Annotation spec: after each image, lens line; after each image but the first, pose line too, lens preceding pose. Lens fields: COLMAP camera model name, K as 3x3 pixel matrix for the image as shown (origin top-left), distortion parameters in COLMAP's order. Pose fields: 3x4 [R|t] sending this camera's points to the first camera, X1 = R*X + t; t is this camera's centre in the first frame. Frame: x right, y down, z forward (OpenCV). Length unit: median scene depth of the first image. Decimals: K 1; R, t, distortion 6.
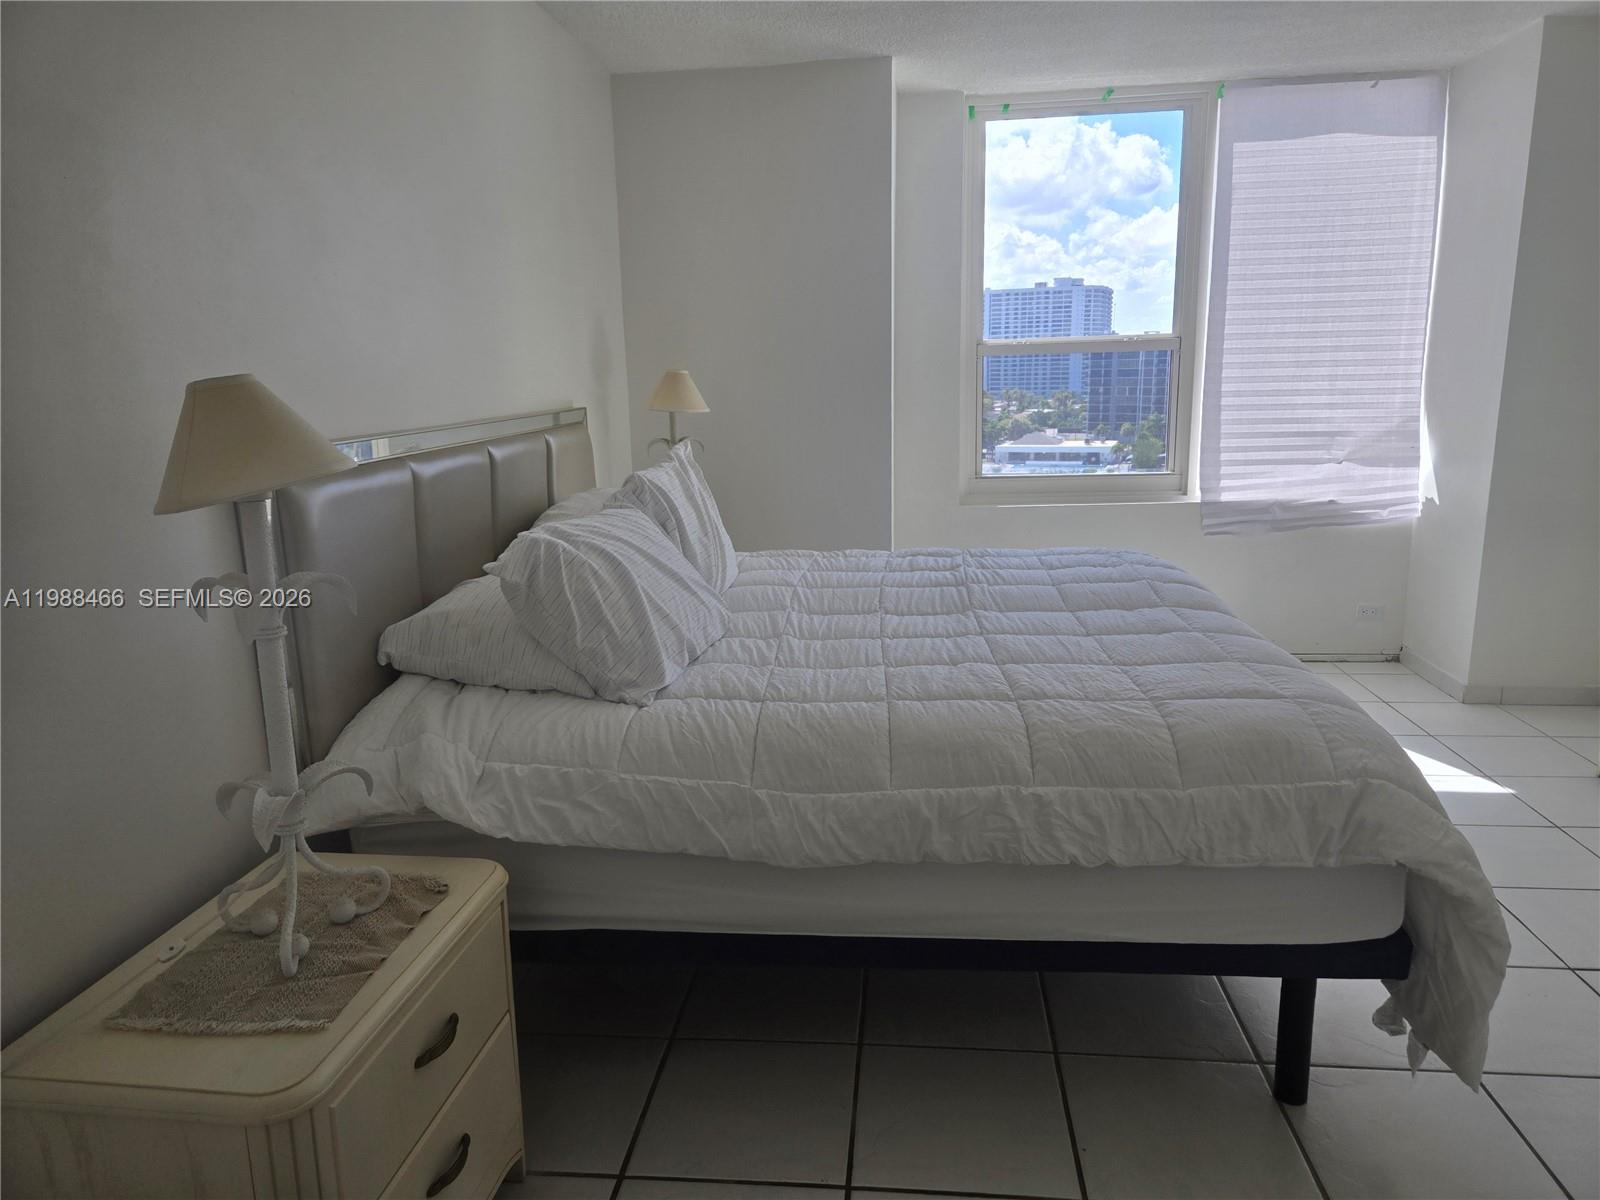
lens RADIAL K [[1057.4, 0, 796.8], [0, 1057.4, 607.1], [0, 0, 1]] dist [0.070521, -0.063841]
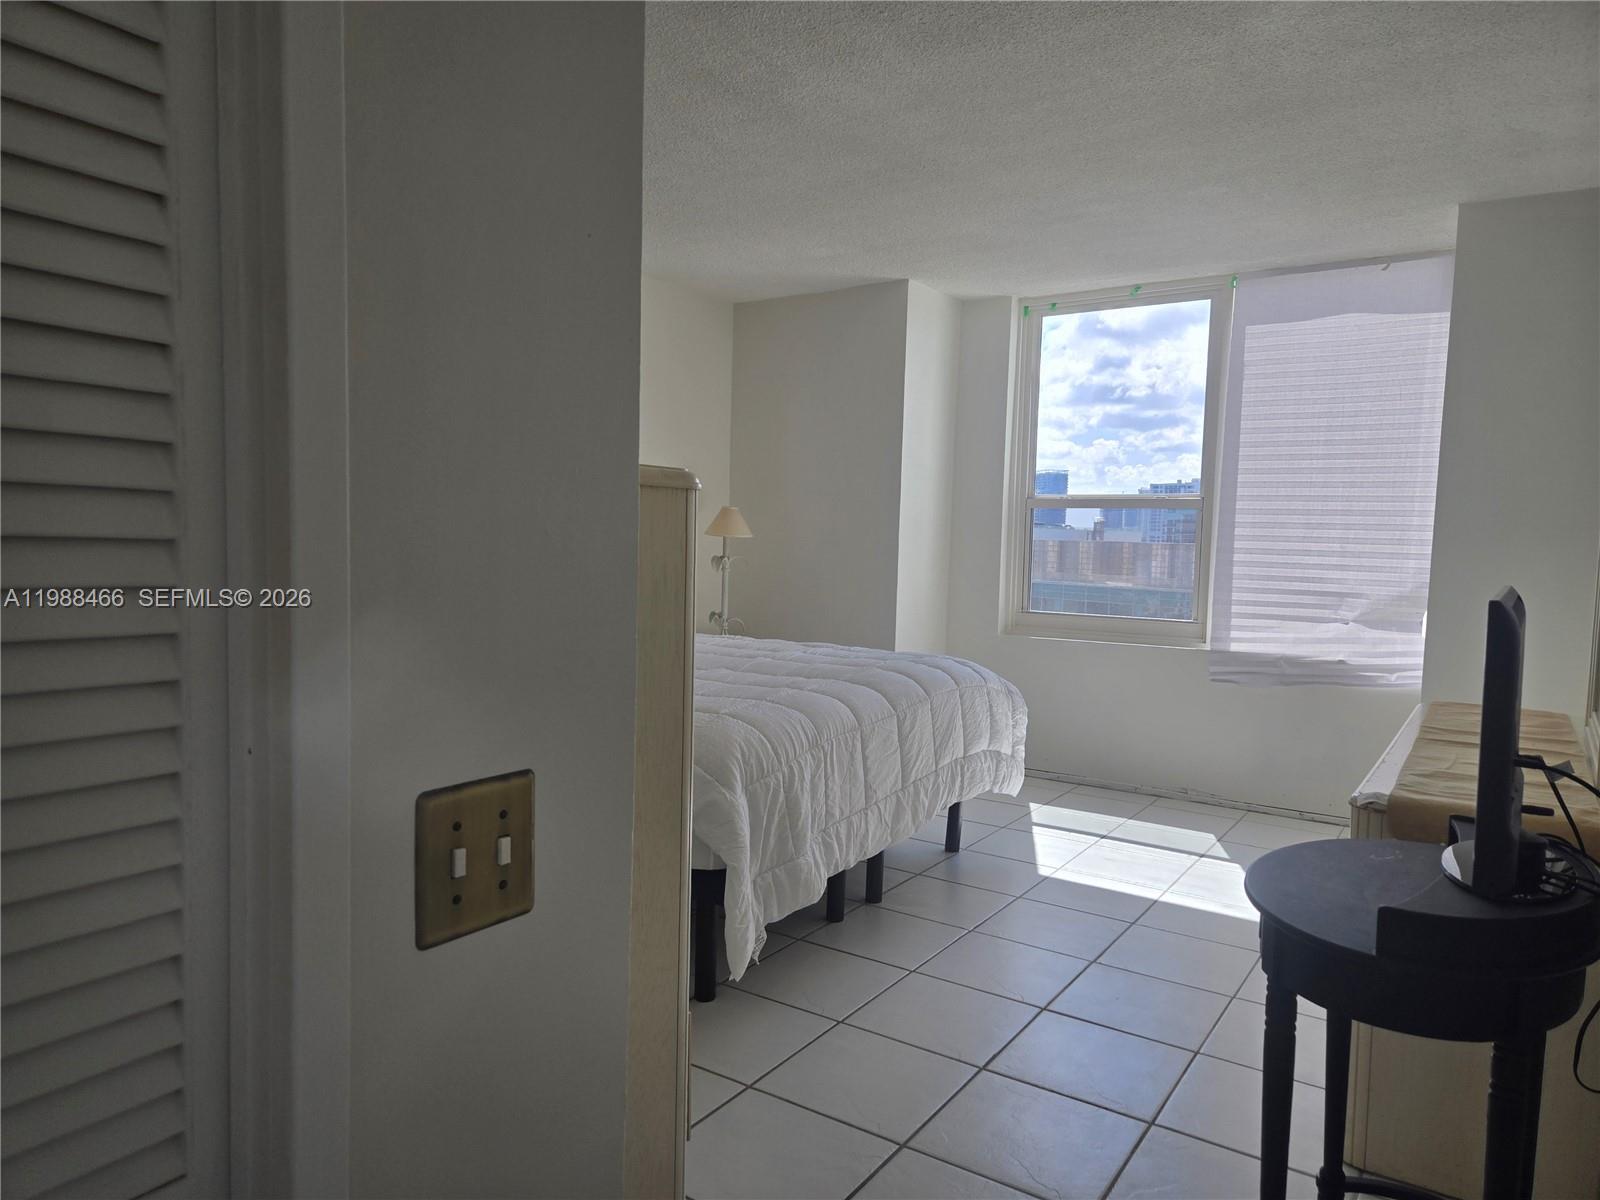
lens RADIAL K [[1057.4, 0, 796.8], [0, 1057.4, 607.1], [0, 0, 1]] dist [0.070521, -0.063841]
pose [[0.882155, 0.076434, -0.464715, 0.518019], [-0.140258, 0.984606, -0.104305, 0.027508], [0.449588, 0.157193, 0.879296, -0.117558]]
